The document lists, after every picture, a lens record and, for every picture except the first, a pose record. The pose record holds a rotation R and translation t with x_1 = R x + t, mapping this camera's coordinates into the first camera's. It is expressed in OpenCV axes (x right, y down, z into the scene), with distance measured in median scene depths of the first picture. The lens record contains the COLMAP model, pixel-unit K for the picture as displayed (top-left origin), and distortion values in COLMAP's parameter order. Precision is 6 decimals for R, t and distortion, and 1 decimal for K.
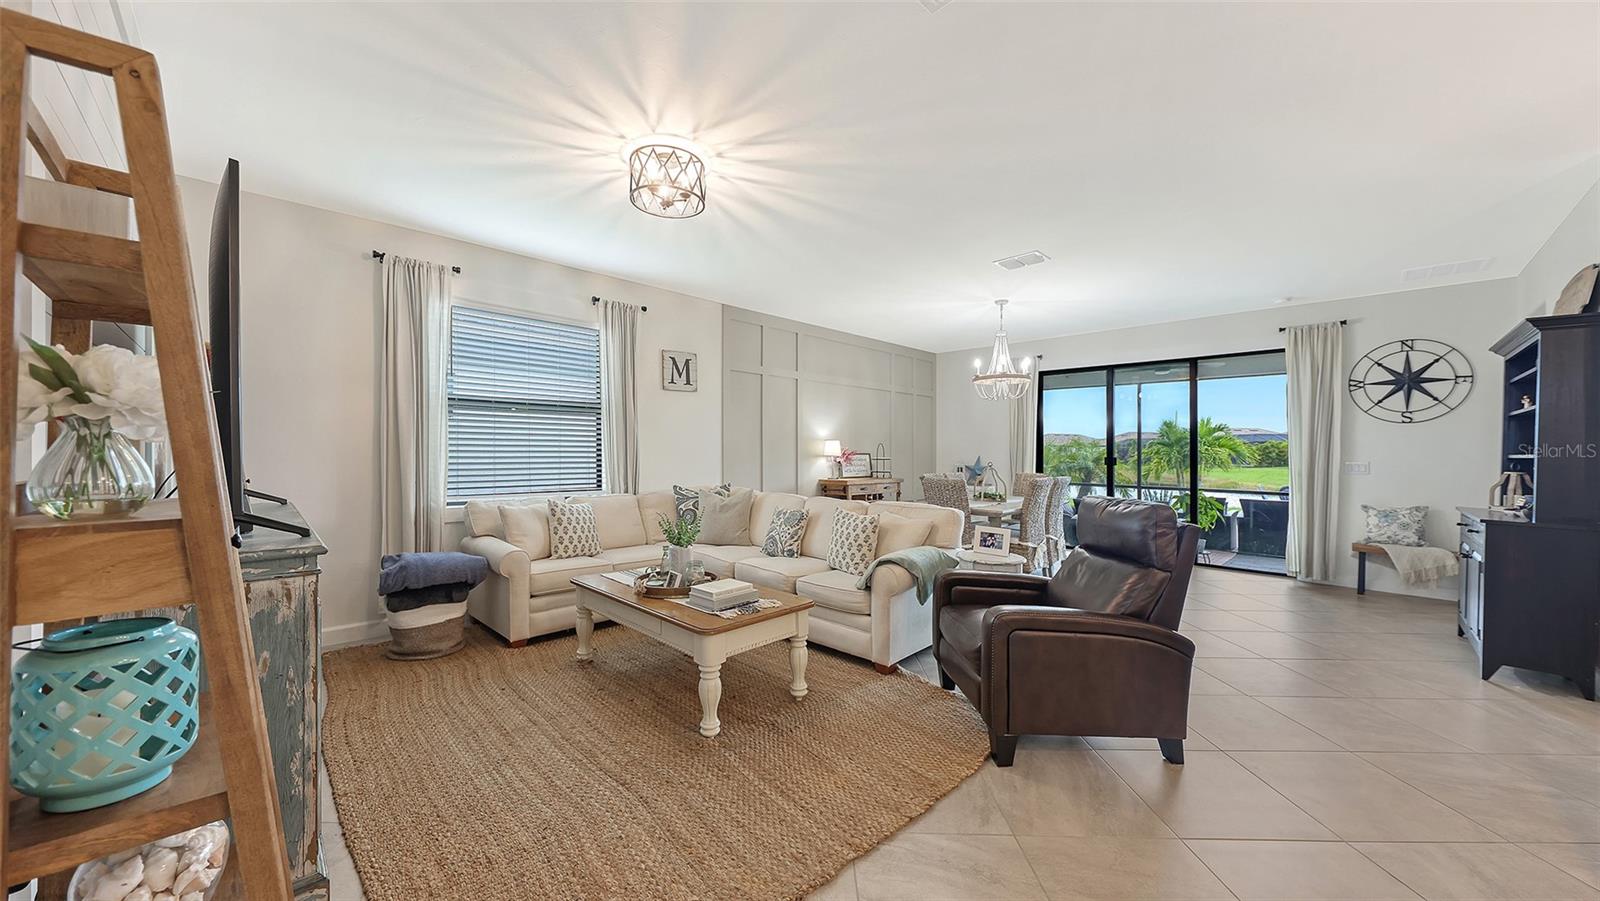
lens RADIAL K [[553.9, 0, 800.8], [0, 553.9, 454.8], [0, 0, 1]] dist [0.000310, -0.000229]
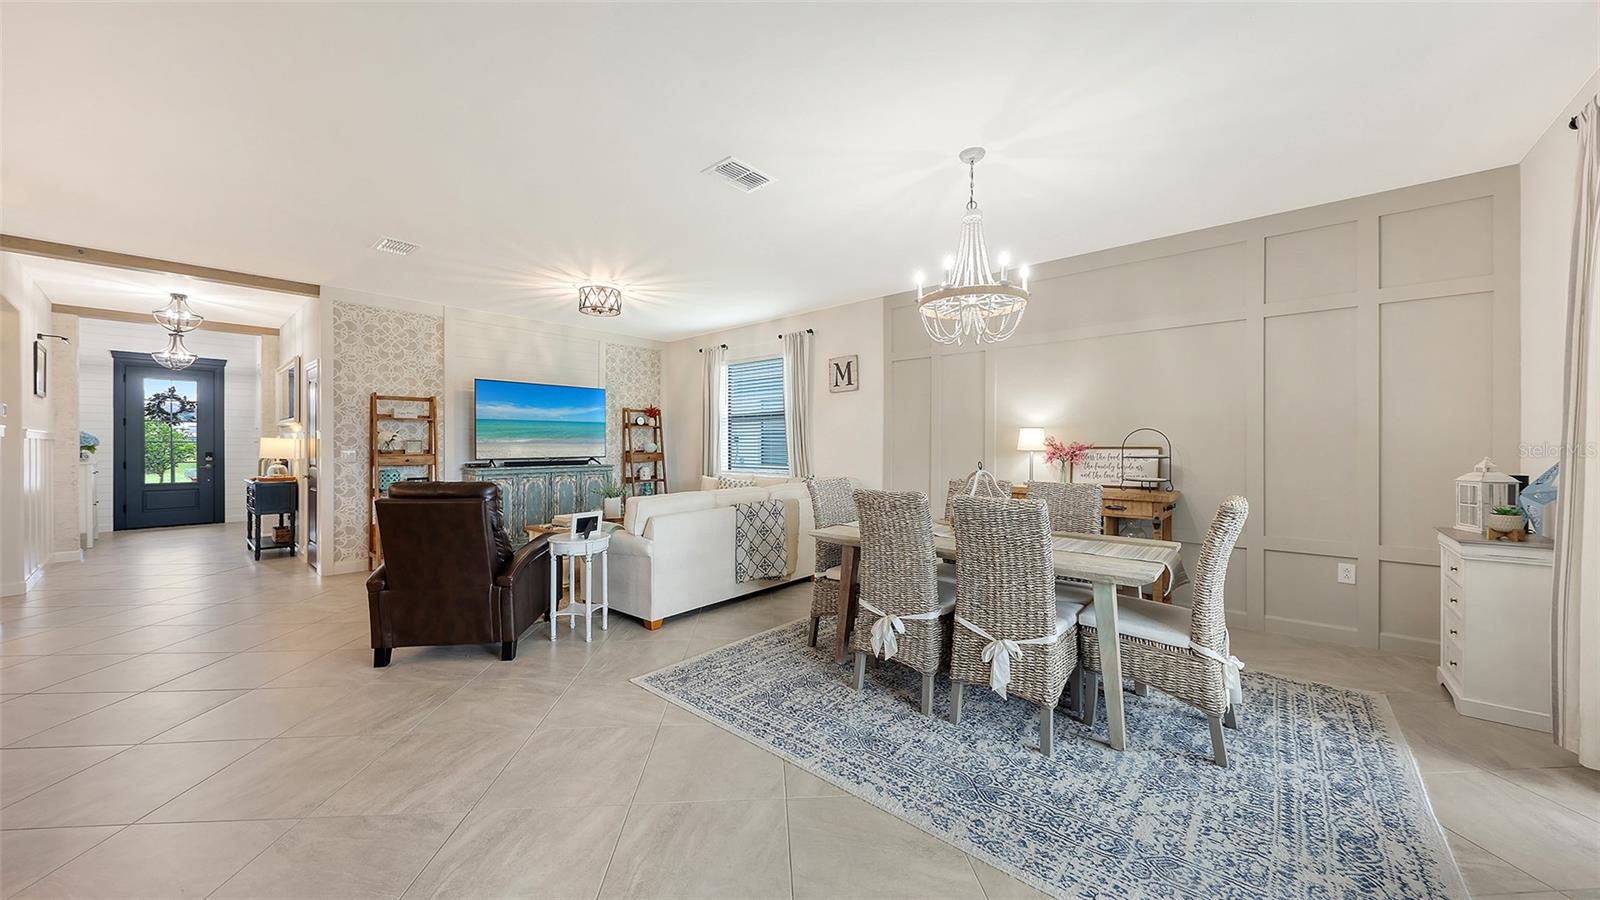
lens RADIAL K [[553.9, 0, 795.8], [0, 553.9, 446.2], [0, 0, 1]] dist [0.000310, -0.000229]
pose [[0.035773, -0.001714, -0.999358, 0.902273], [-0.009230, 0.999955, -0.002046, -0.002633], [0.999317, 0.009297, 0.035756, 0.873999]]
